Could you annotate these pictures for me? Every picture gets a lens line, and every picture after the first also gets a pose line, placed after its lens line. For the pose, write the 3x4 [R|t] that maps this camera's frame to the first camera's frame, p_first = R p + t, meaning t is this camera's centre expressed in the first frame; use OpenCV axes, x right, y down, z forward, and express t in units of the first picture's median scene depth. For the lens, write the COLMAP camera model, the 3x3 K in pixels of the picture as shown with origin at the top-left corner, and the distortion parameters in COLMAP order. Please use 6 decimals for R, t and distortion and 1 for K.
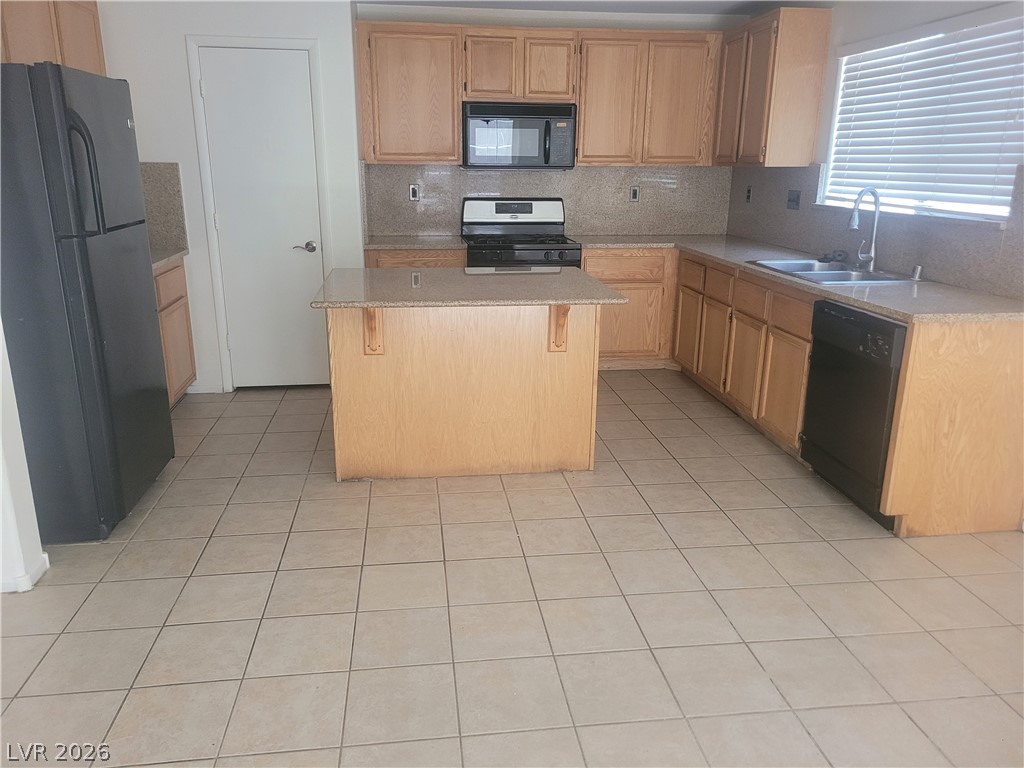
lens RADIAL K [[763.0, 0, 510.0], [0, 763.0, 376.5], [0, 0, 1]] dist [0.063464, -0.045012]
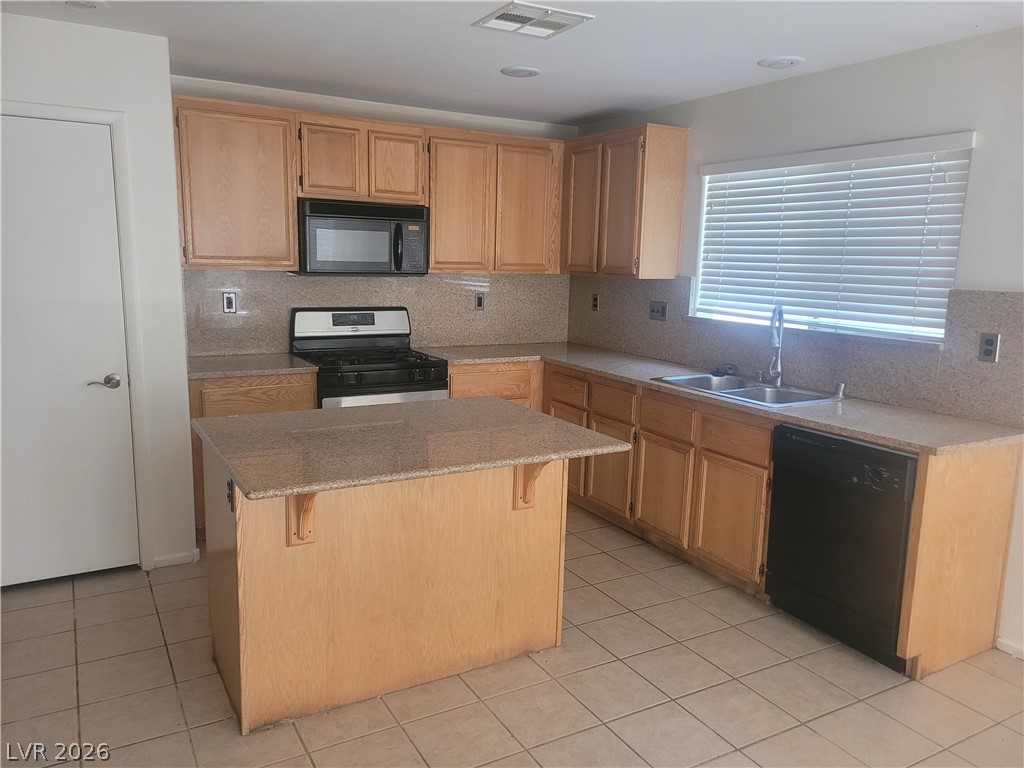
lens RADIAL K [[763.0, 0, 510.6], [0, 763.0, 388.6], [0, 0, 1]] dist [0.063464, -0.045012]
pose [[0.926544, -0.050557, 0.372774, -0.195731], [0.085621, 0.993262, -0.078102, -0.076326], [-0.366314, 0.104282, 0.924629, 0.188795]]
